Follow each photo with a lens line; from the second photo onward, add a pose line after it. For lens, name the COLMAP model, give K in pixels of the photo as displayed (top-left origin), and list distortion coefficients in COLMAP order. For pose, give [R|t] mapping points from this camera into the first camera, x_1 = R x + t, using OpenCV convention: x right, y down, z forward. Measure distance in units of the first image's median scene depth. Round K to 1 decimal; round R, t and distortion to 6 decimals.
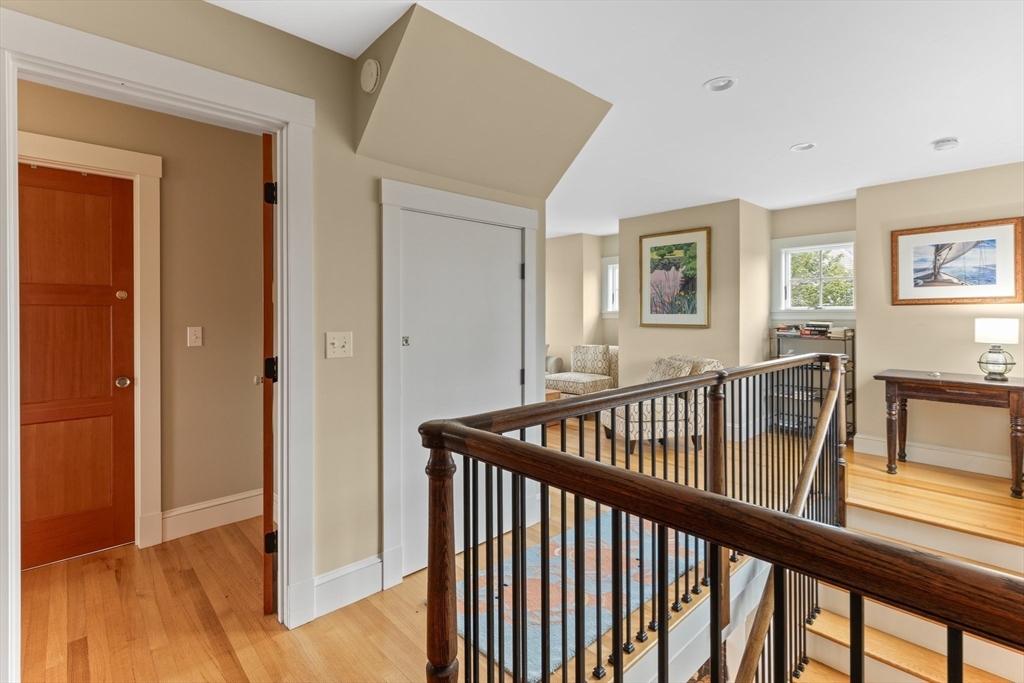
lens RADIAL K [[469.4, 0, 519.5], [0, 469.4, 316.6], [0, 0, 1]] dist [0.030731, 0.000228]
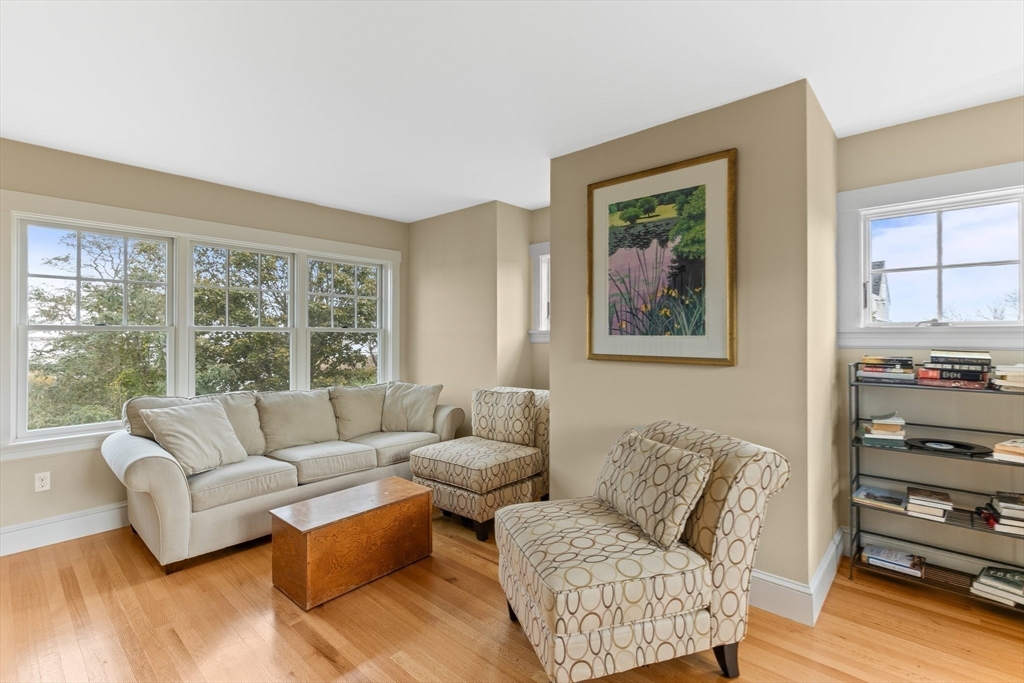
lens RADIAL K [[469.4, 0, 511.0], [0, 469.4, 338.8], [0, 0, 1]] dist [0.030731, 0.000228]
pose [[0.996553, 0.000252, 0.082954, 0.132659], [-0.000563, 0.999993, 0.003722, -0.003562], [-0.082953, -0.003756, 0.996546, 0.509364]]
